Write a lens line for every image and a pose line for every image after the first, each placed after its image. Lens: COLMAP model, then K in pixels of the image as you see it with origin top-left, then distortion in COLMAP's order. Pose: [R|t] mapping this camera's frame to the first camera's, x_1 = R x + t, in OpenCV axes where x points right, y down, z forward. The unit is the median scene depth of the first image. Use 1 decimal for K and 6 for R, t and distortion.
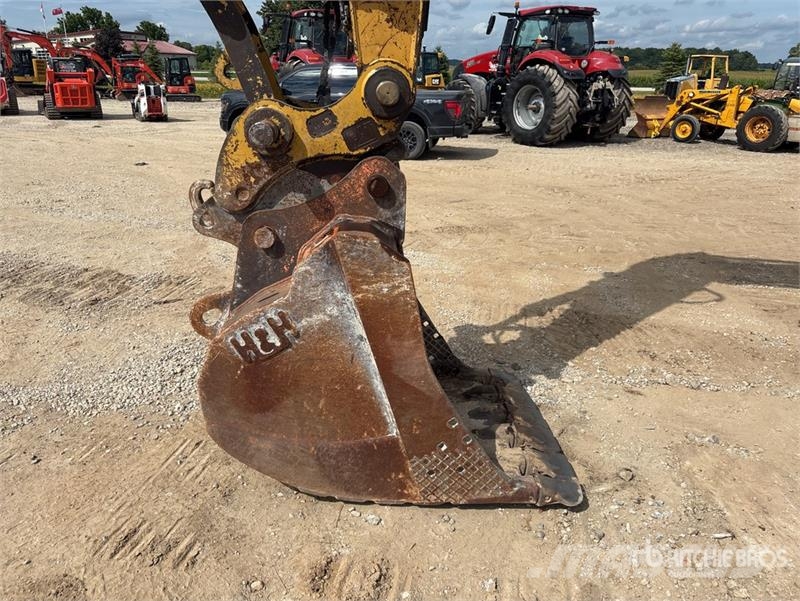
lens RADIAL K [[605.5, 0, 397.7], [0, 605.5, 293.1], [0, 0, 1]] dist [0.041521, -0.062026]
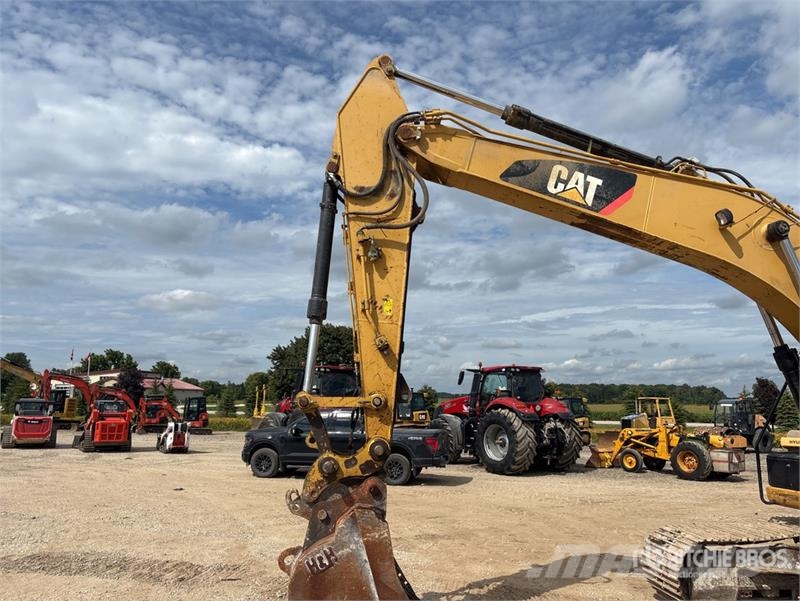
lens RADIAL K [[601.6, 0, 394.4], [0, 601.6, 300.7], [0, 0, 1]] dist [0.052135, -0.064986]
pose [[0.999976, 0.002220, 0.006537, 0.003615], [0.001310, 0.868693, -0.495349, 0.046034], [-0.006778, 0.495346, 0.868669, -0.183488]]
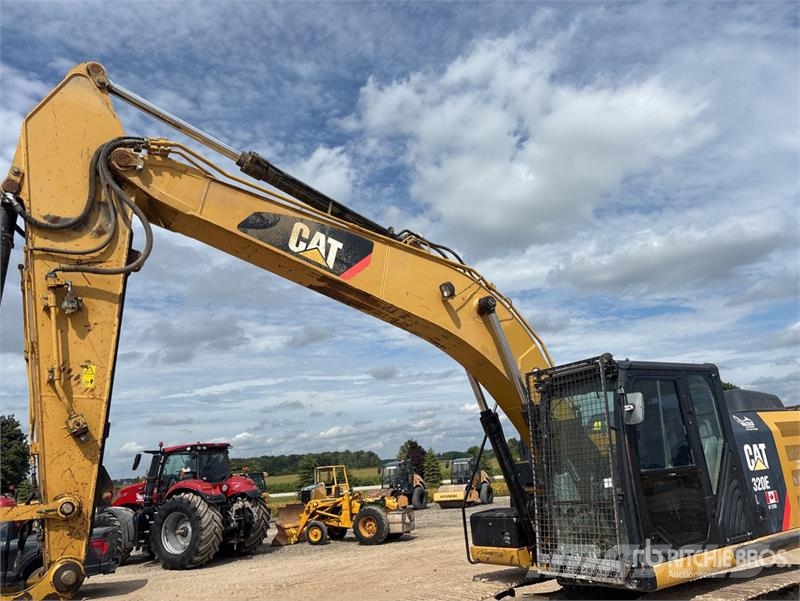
lens RADIAL K [[603.5, 0, 396.9], [0, 603.5, 303.3], [0, 0, 1]] dist [0.031534, -0.043240]
pose [[0.860176, 0.060203, 0.506432, -0.017244], [0.251268, 0.814096, -0.523557, 0.023800], [-0.443804, 0.577602, 0.685138, -0.139909]]
